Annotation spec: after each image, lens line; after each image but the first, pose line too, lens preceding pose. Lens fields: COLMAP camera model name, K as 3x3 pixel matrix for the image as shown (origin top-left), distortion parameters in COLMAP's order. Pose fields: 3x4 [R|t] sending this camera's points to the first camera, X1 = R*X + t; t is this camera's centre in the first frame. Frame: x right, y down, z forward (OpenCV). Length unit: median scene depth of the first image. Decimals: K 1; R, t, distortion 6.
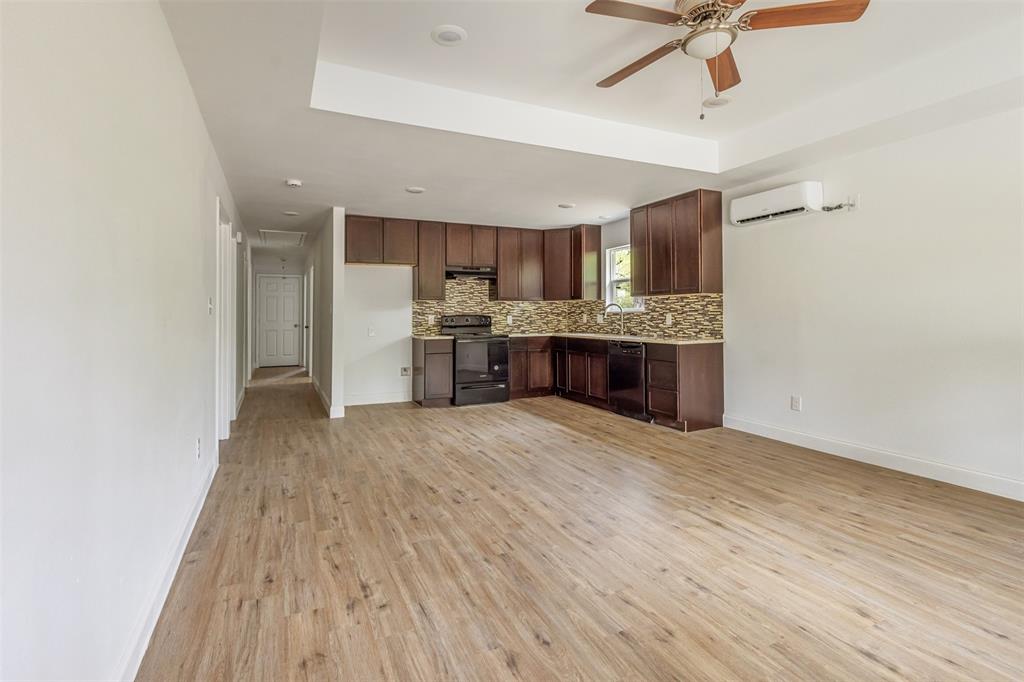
lens RADIAL K [[484.1, 0, 506.4], [0, 484.1, 310.6], [0, 0, 1]] dist [0.009112, -0.002021]
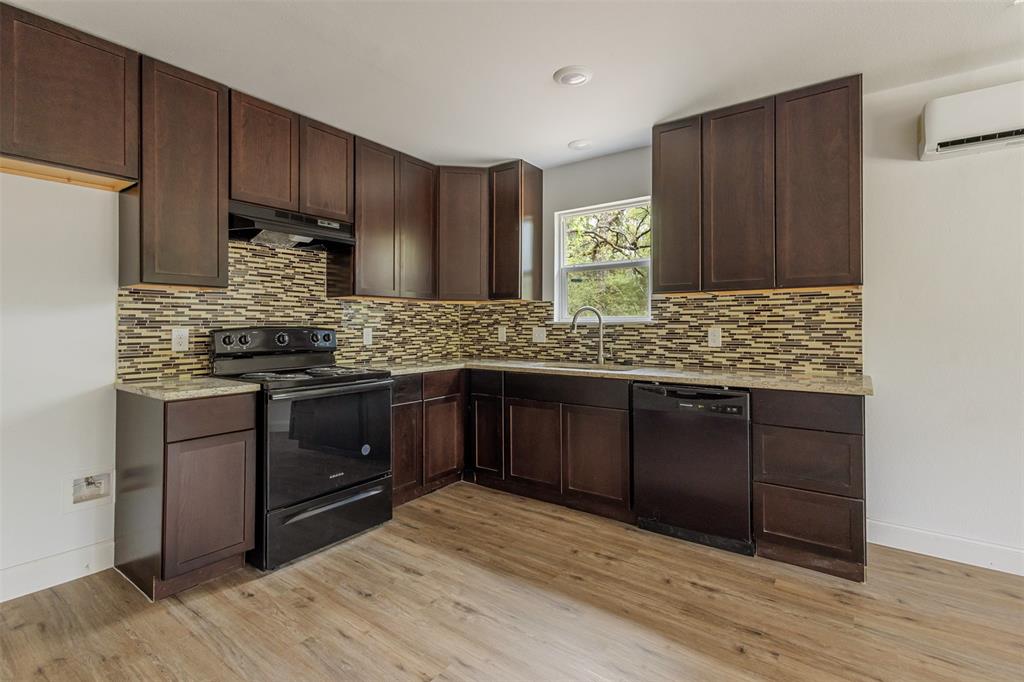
lens RADIAL K [[484.1, 0, 510.4], [0, 484.1, 319.1], [0, 0, 1]] dist [0.009112, -0.002021]
pose [[0.878765, 0.012030, 0.477103, -0.110747], [-0.008713, 0.999920, -0.009165, 0.004489], [-0.477175, 0.003897, 0.878800, 0.541521]]
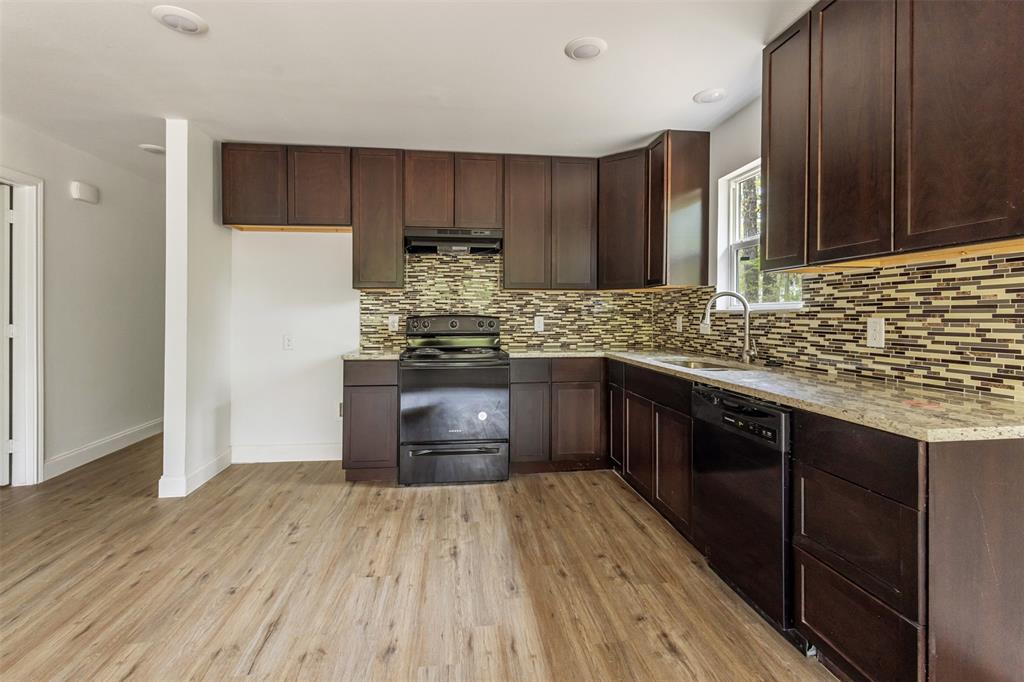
lens RADIAL K [[484.1, 0, 506.1], [0, 484.1, 316.2], [0, 0, 1]] dist [0.009112, -0.002021]
pose [[0.948843, 0.007666, -0.315655, 0.163254], [-0.003916, 0.999914, 0.012515, 0.002847], [0.315724, -0.010639, 0.948791, 0.494506]]
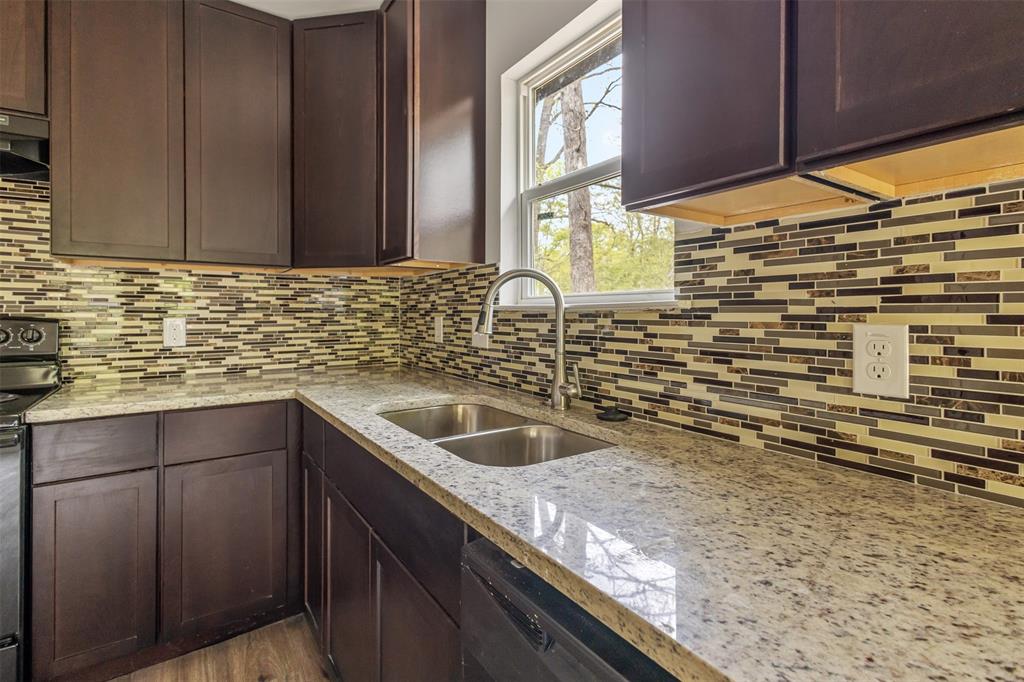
lens RADIAL K [[484.1, 0, 508.9], [0, 484.1, 310.9], [0, 0, 1]] dist [0.009112, -0.002021]
pose [[0.988489, 0.007580, 0.151105, 0.173972], [-0.008183, 0.999961, 0.003370, 0.003802], [-0.151073, -0.004568, 0.988512, 0.750634]]
